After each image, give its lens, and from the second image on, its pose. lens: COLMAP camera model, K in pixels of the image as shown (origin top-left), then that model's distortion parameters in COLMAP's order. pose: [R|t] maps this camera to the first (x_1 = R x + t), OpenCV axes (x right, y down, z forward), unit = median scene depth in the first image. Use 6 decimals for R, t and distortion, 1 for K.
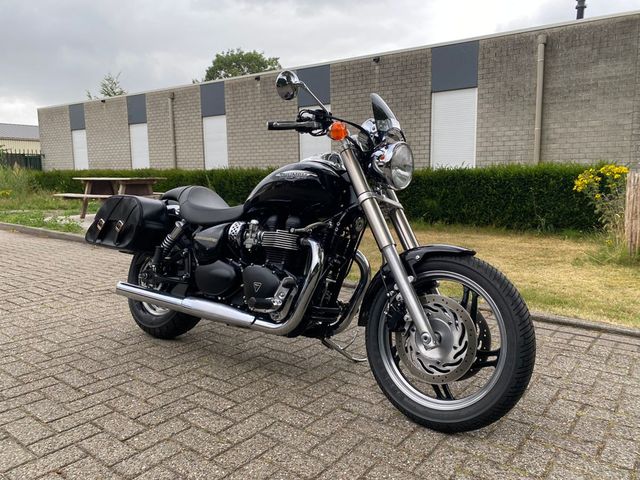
lens RADIAL K [[489.8, 0, 321.5], [0, 489.8, 238.4], [0, 0, 1]] dist [0.036649, -0.037560]
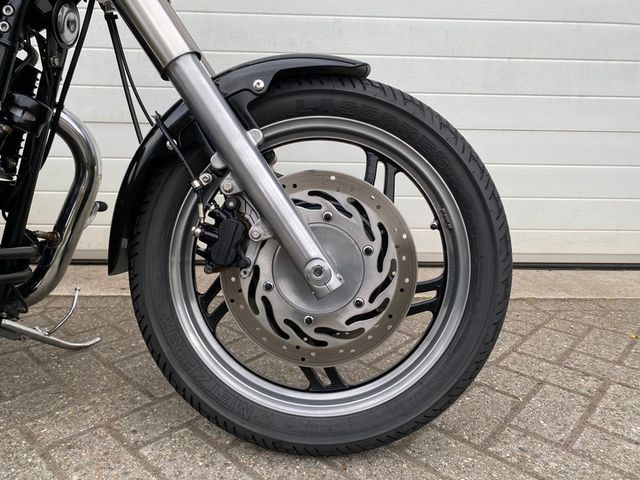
lens RADIAL K [[489.8, 0, 321.5], [0, 489.8, 238.4], [0, 0, 1]] dist [0.036649, -0.037560]
pose [[0.776574, -0.128568, 0.616768, -0.036285], [0.062232, 0.989823, 0.127976, 0.115620], [-0.626945, -0.061000, 0.776672, 0.633015]]
